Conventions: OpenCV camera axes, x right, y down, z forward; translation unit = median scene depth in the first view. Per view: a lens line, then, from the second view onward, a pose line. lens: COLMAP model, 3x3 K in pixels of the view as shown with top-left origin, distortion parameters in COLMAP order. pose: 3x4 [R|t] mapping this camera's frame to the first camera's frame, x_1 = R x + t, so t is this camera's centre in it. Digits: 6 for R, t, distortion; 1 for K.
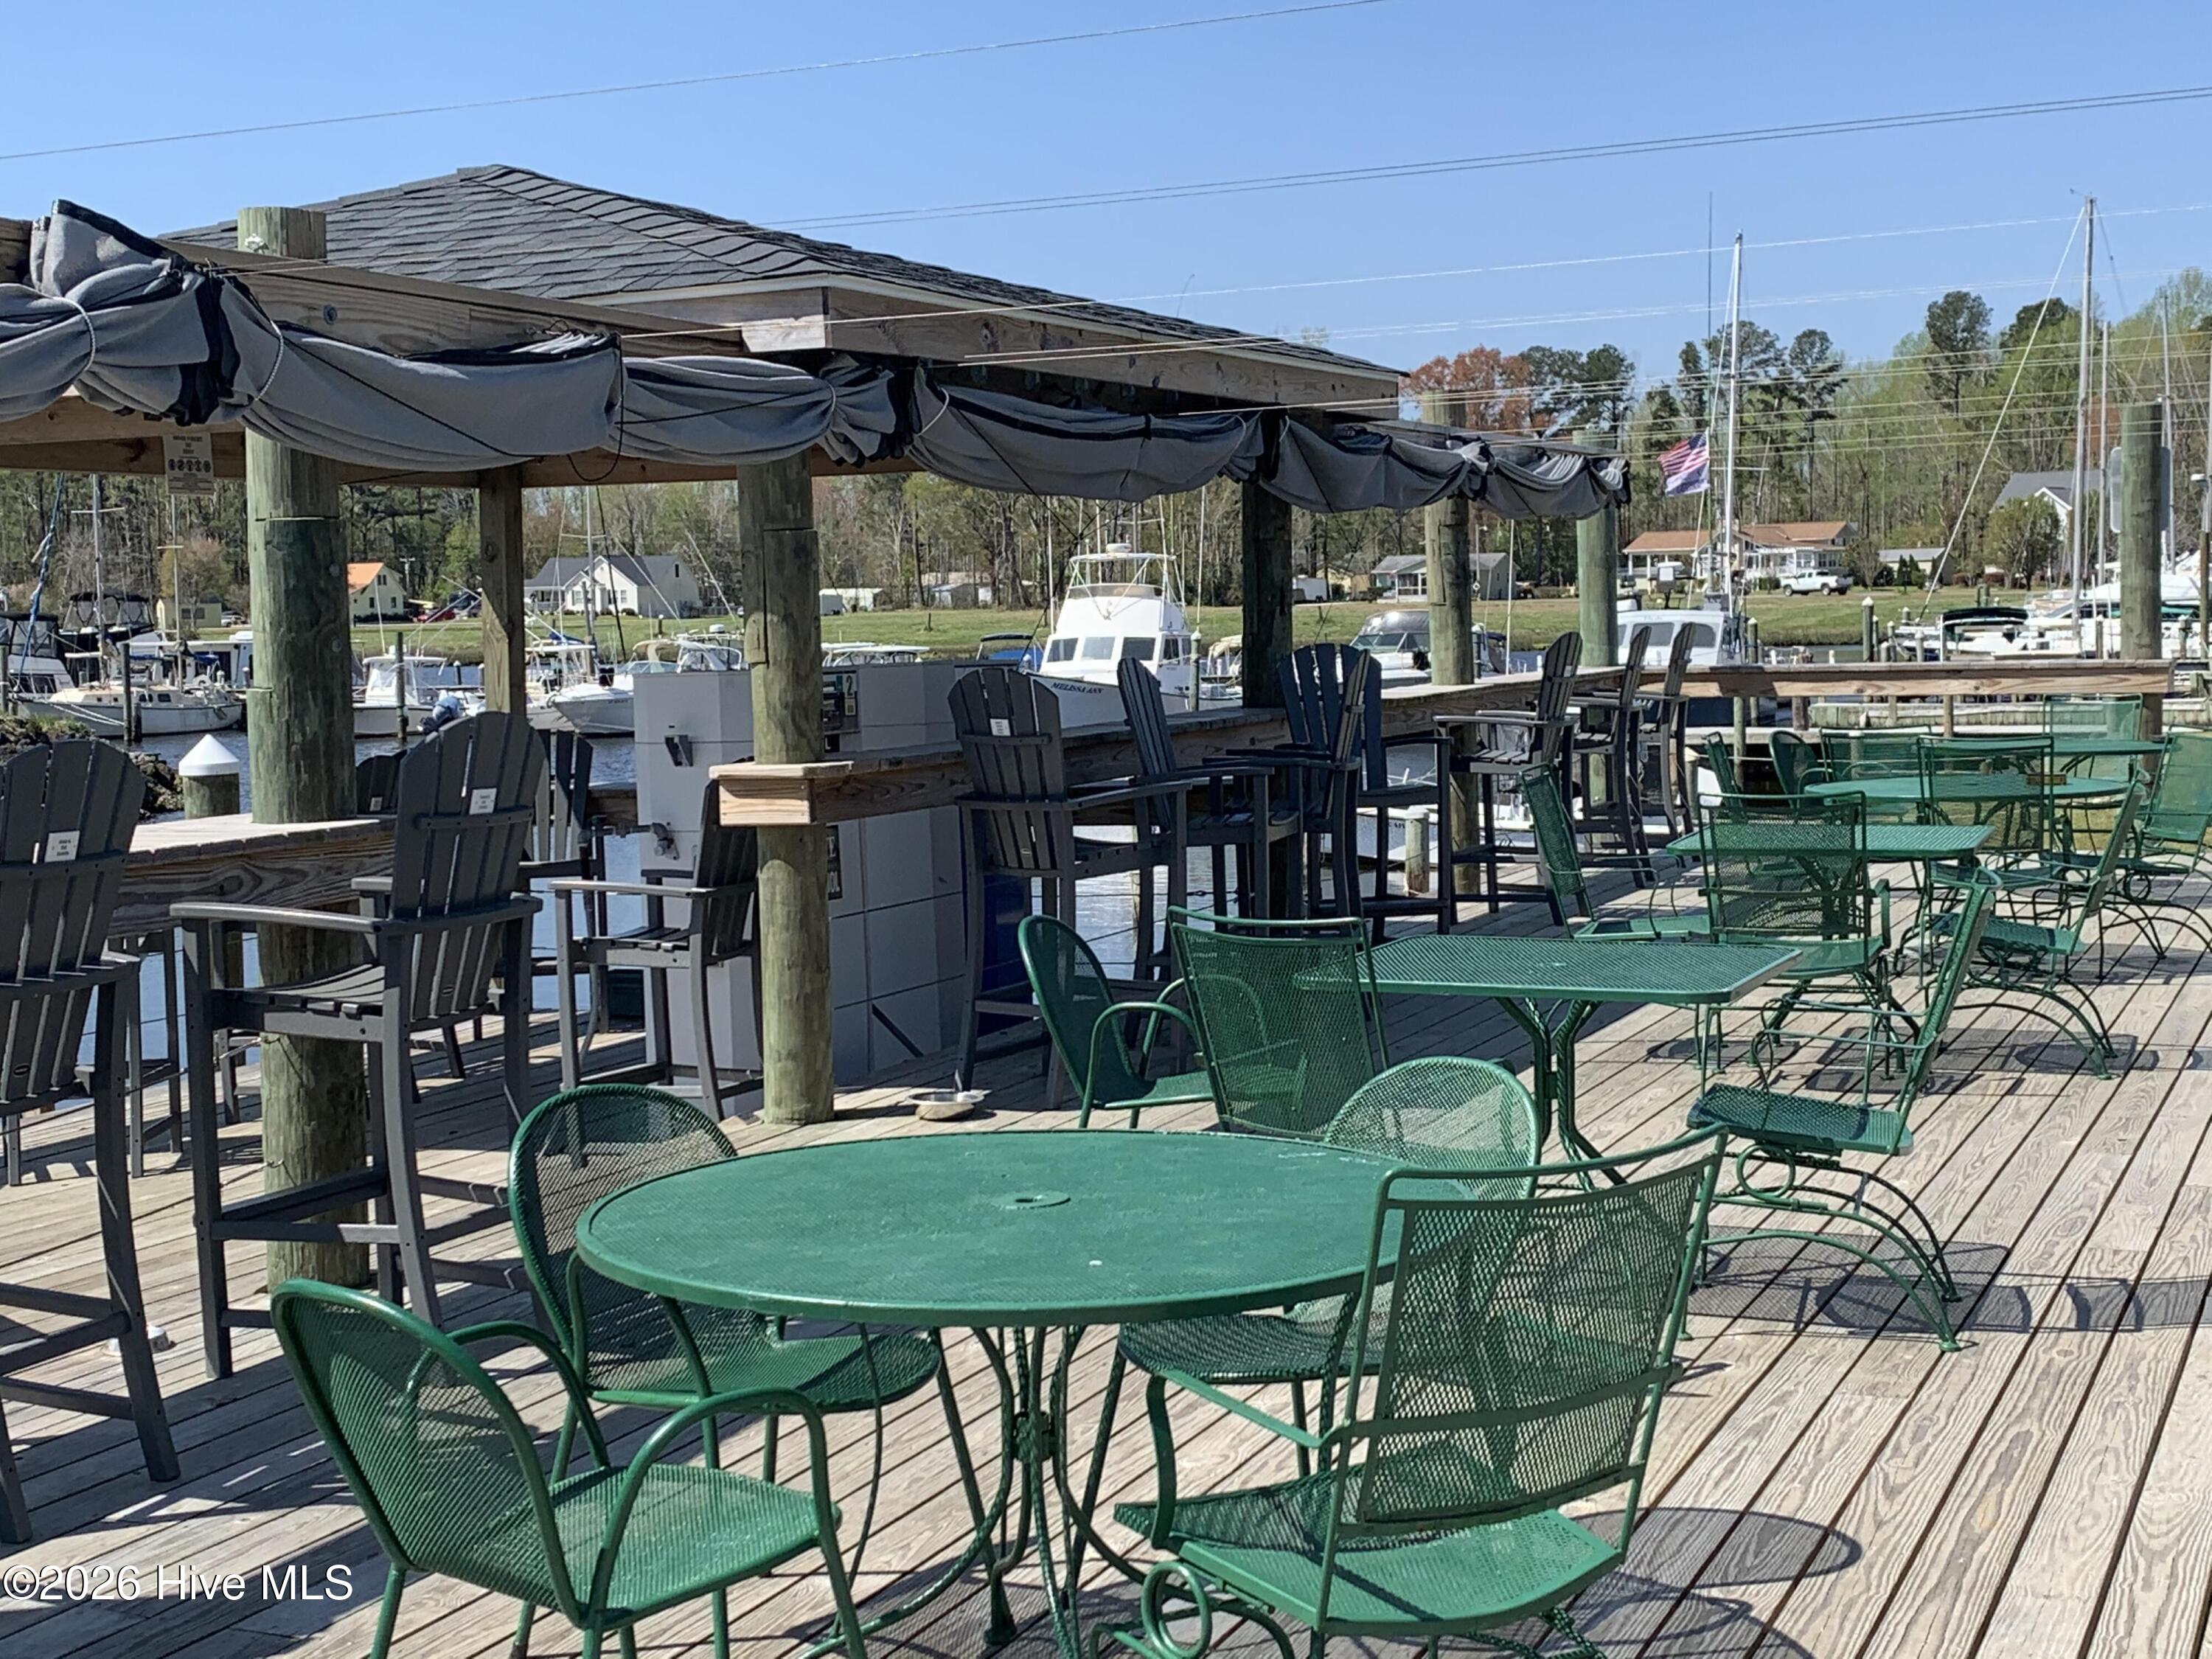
lens RADIAL K [[2976.9, 0, 1125.8], [0, 2976.9, 777.4], [0, 0, 1]] dist [0.225434, -0.705311]
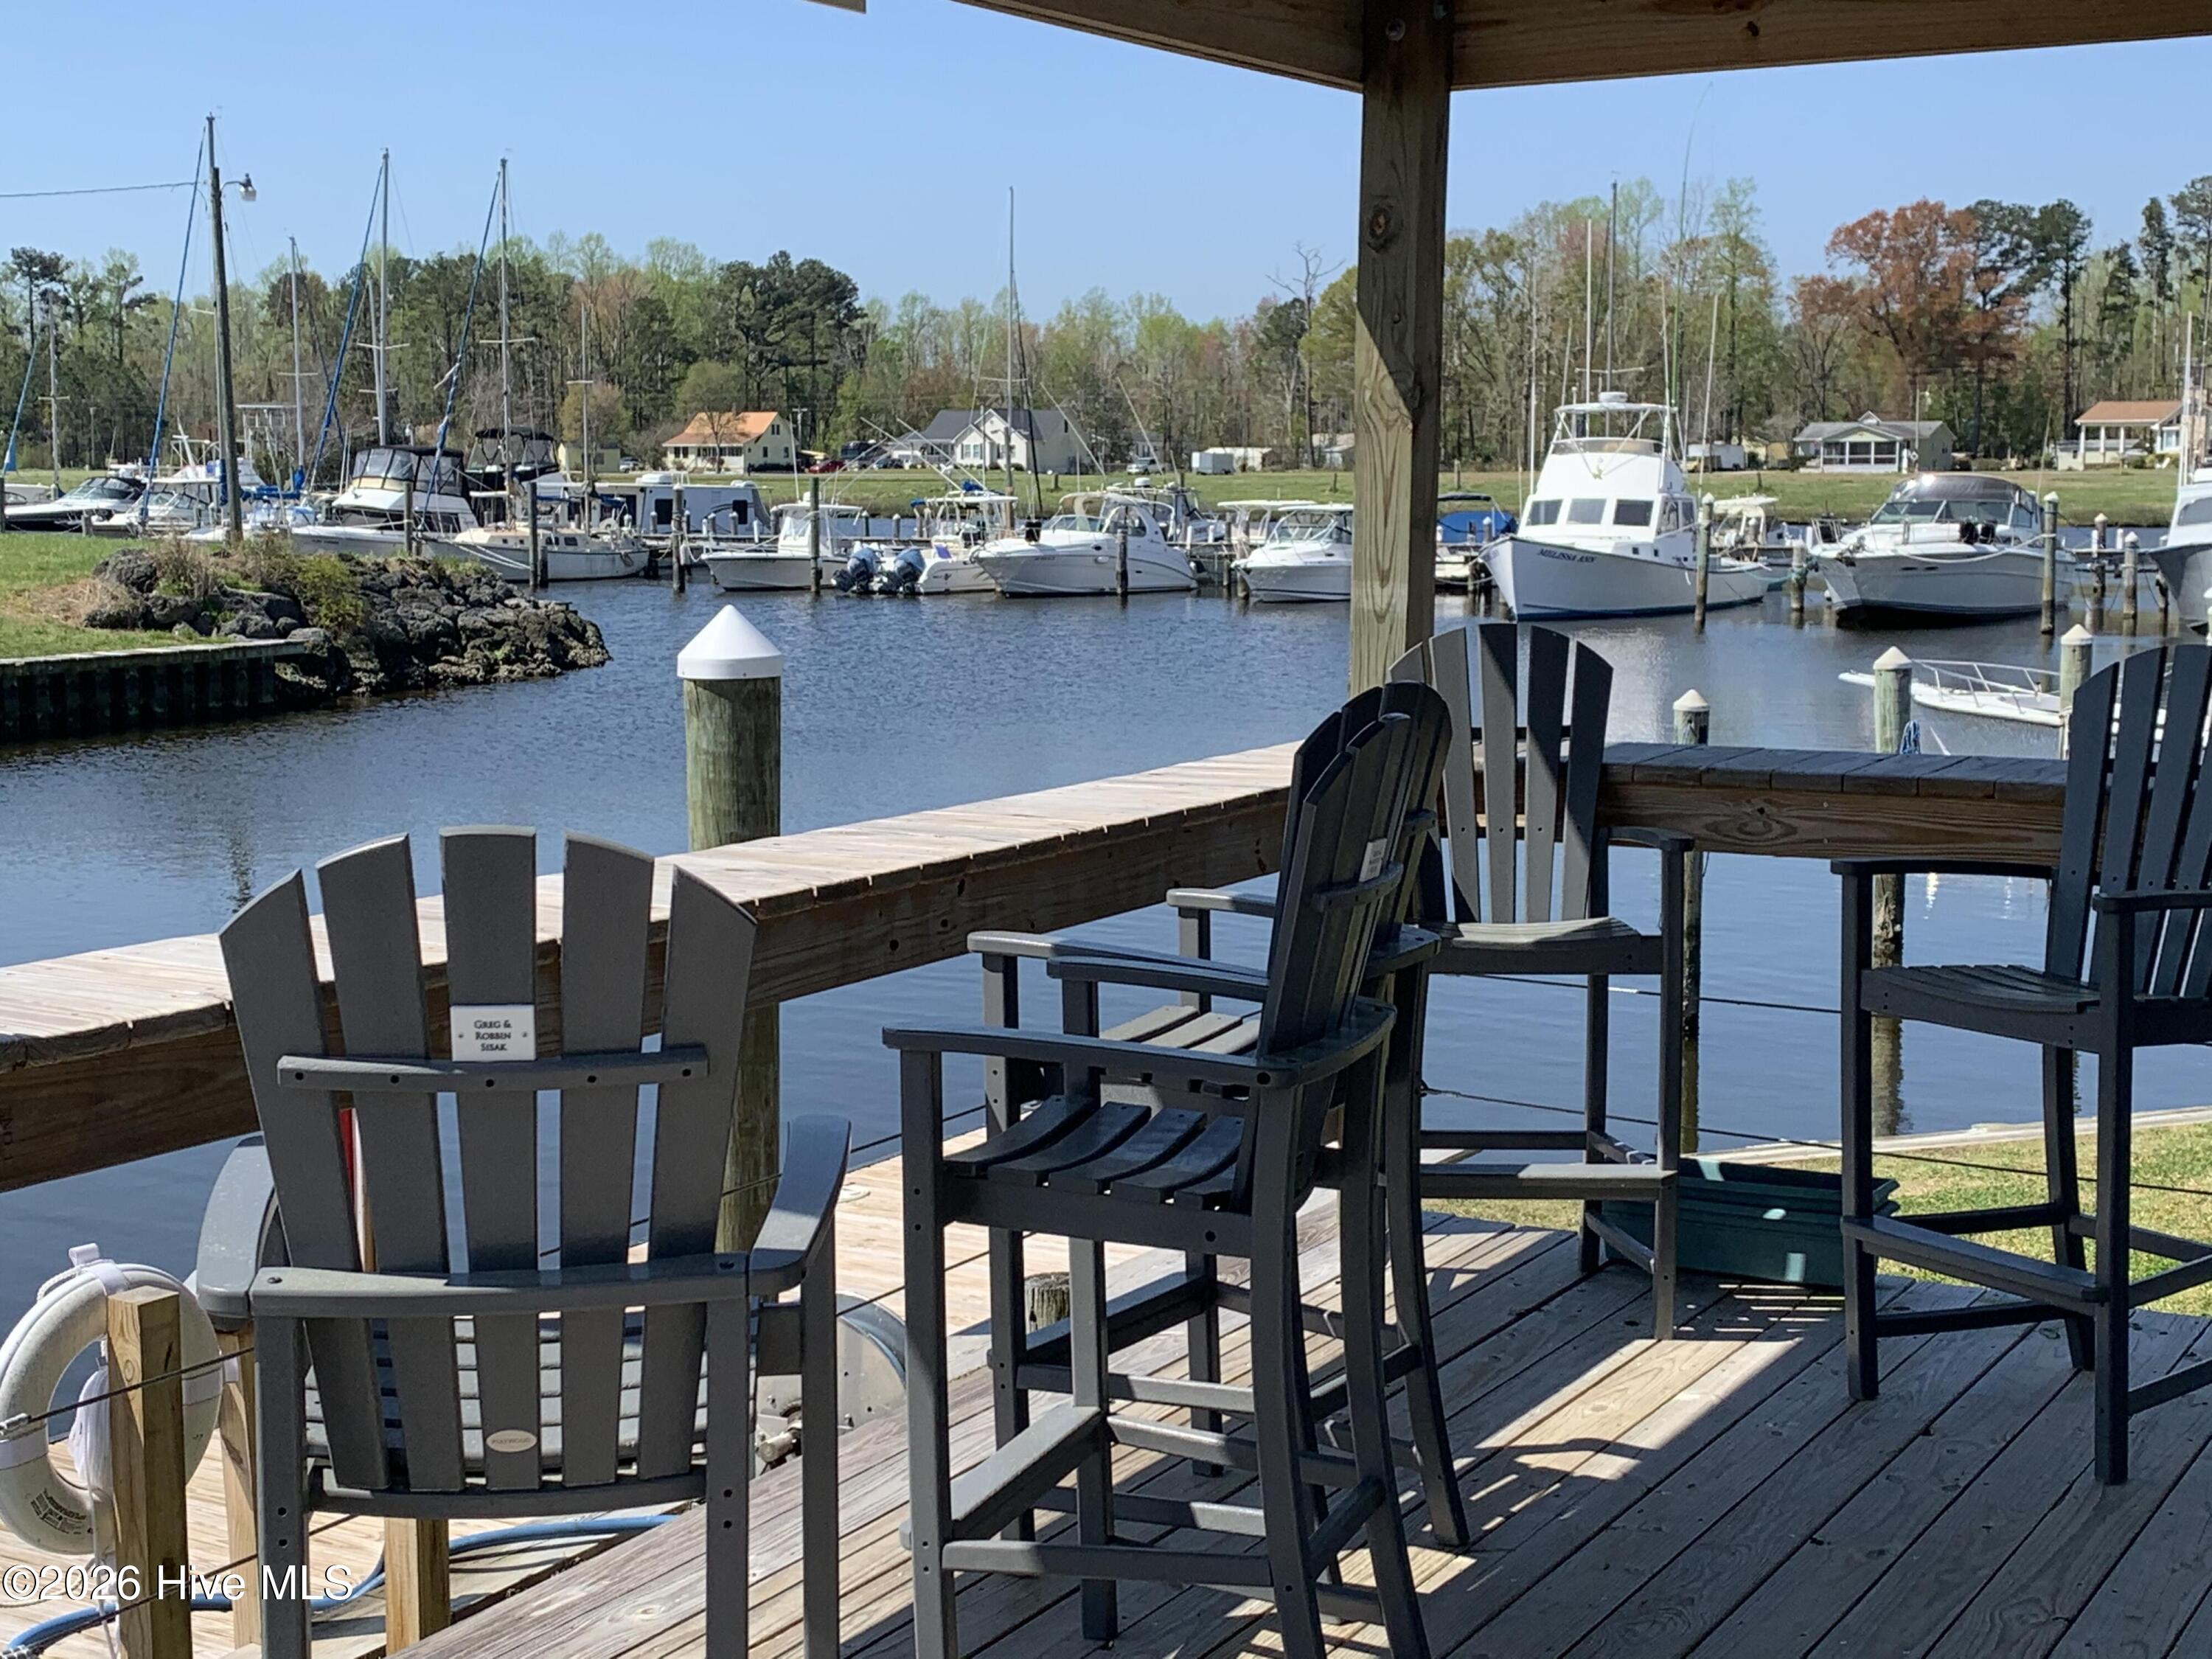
lens RADIAL K [[2976.9, 0, 1125.8], [0, 2976.9, 777.4], [0, 0, 1]] dist [0.225434, -0.705311]
pose [[0.992183, 0.035414, -0.119662, -0.019311], [-0.029965, 0.998444, 0.047031, -0.001224], [0.121142, -0.043078, 0.991700, 0.054368]]
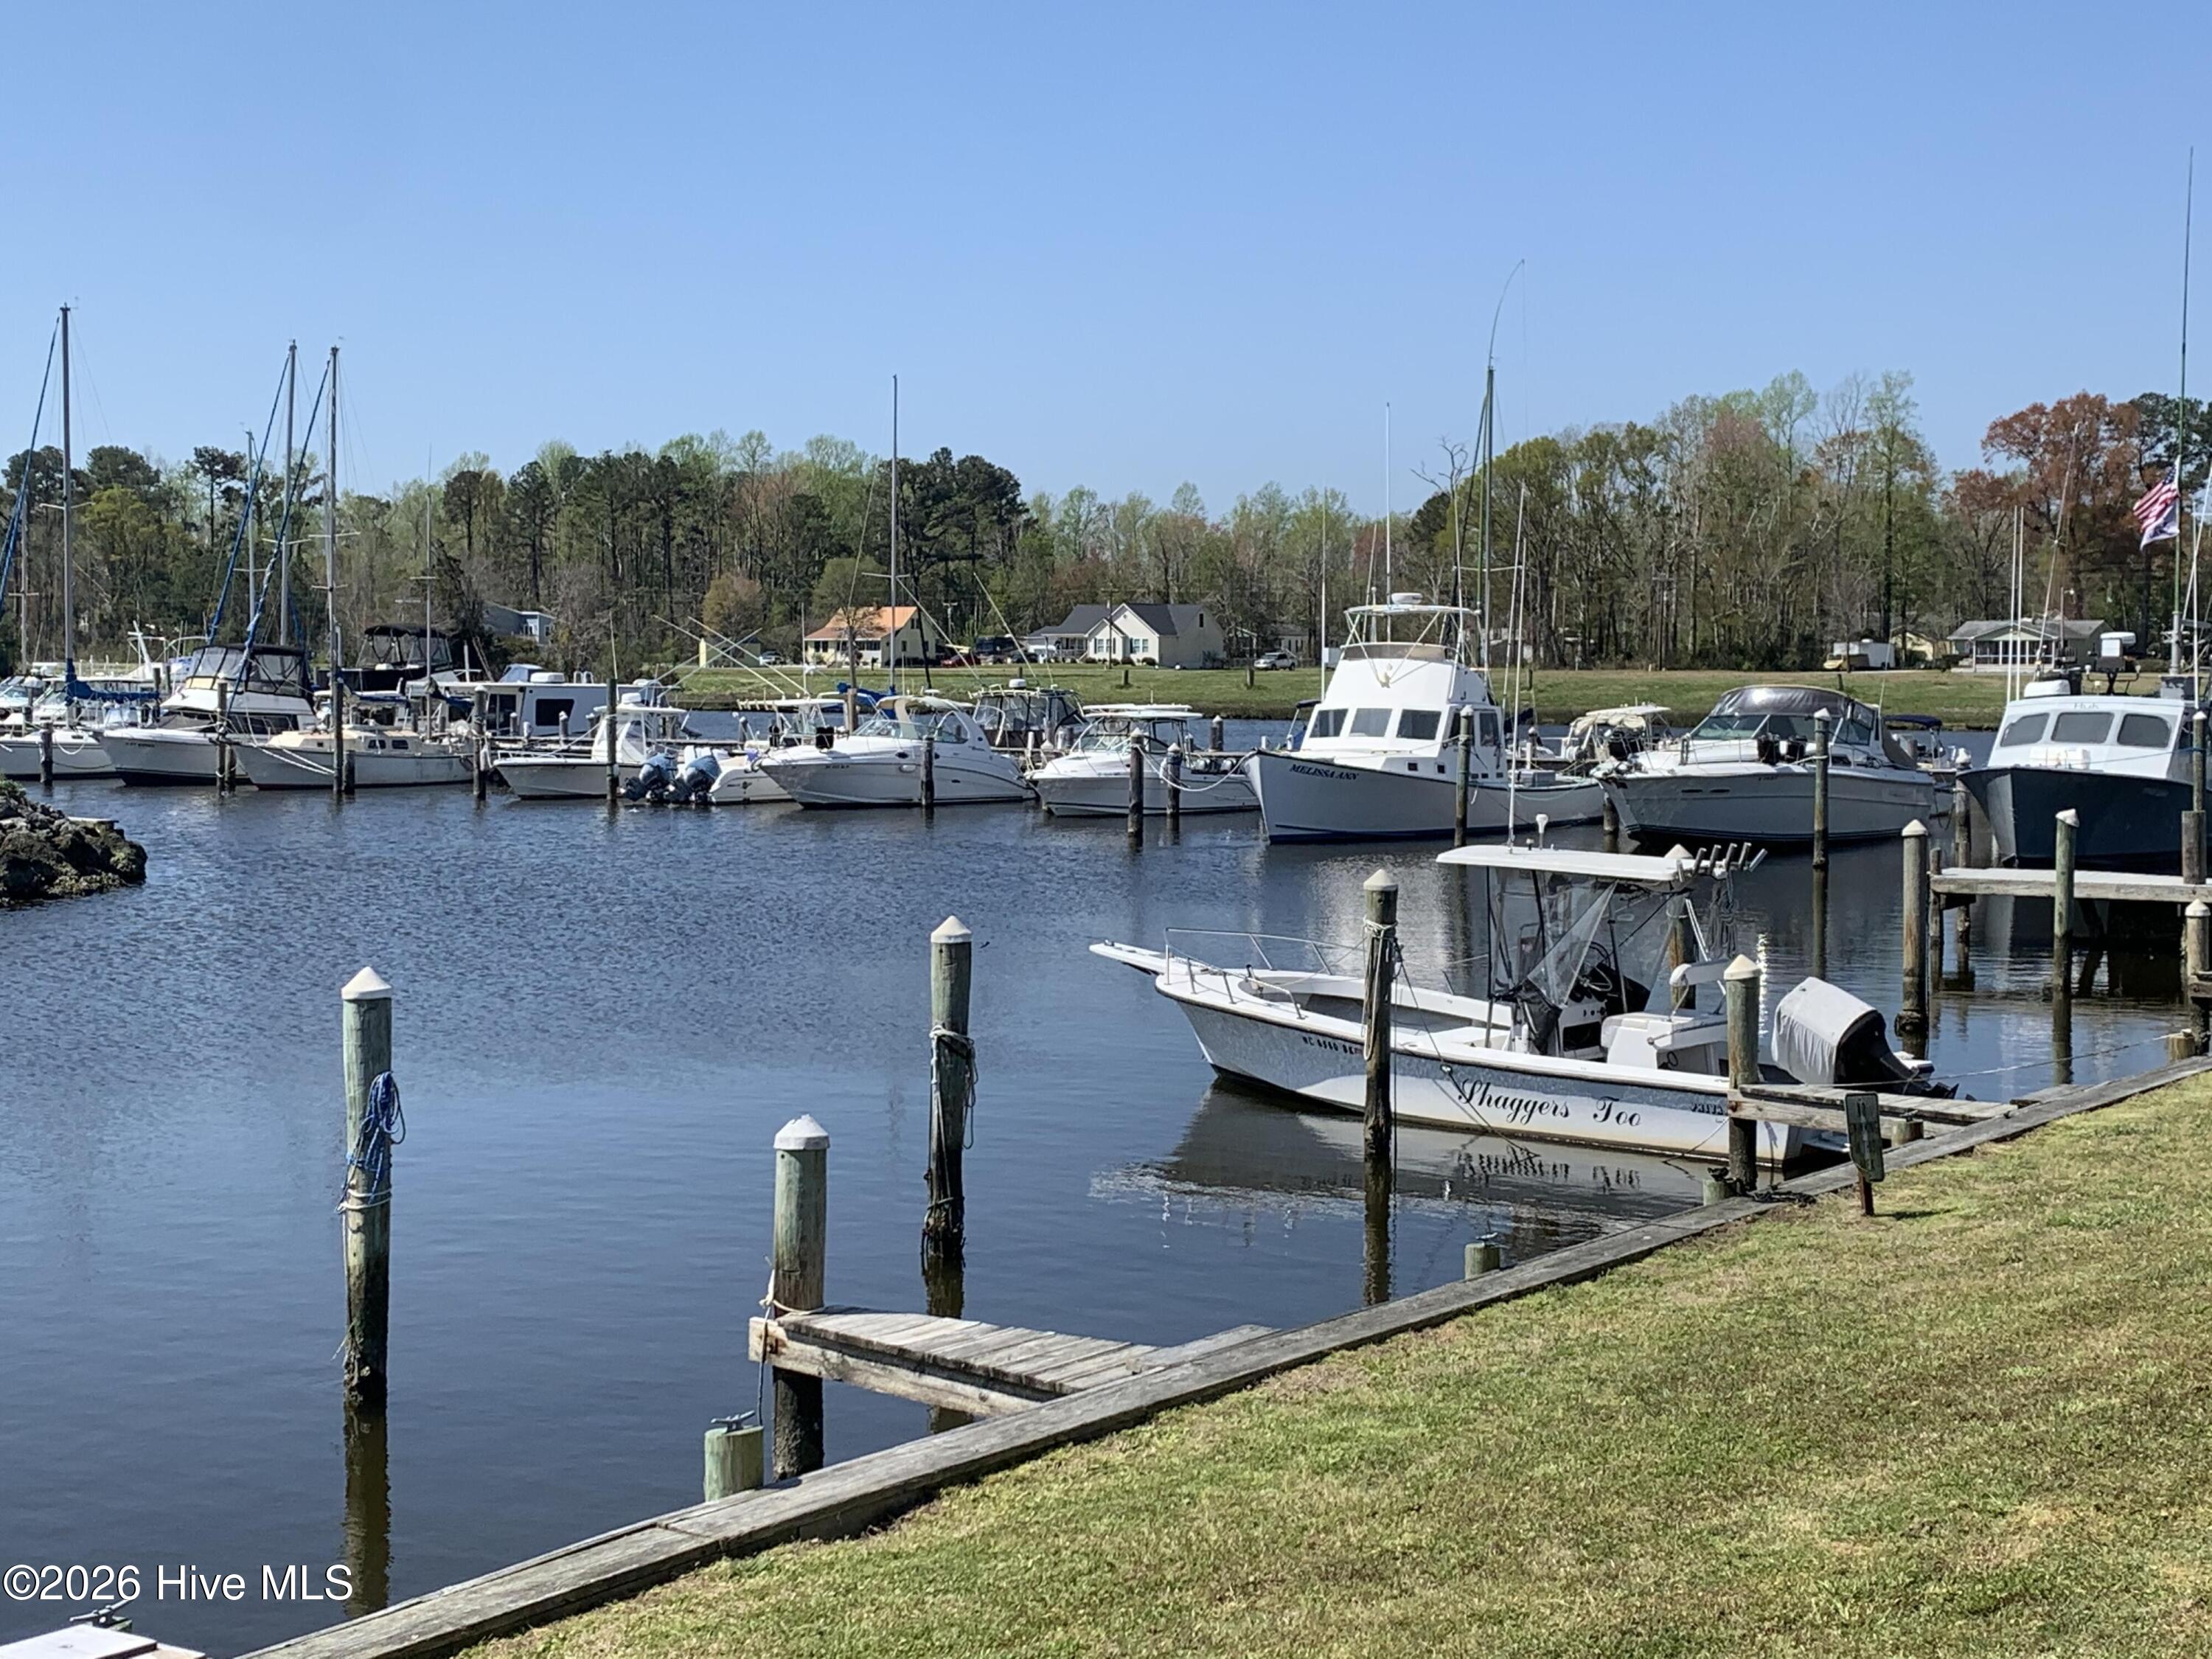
lens RADIAL K [[2969.6, 0, 1140.9], [0, 2969.6, 799.3], [0, 0, 1]] dist [0.184108, -0.548054]
pose [[0.979611, 0.036092, -0.197637, 0.048589], [-0.038176, 0.999248, -0.006743, -0.008091], [0.197245, 0.014151, 0.980252, 0.110436]]
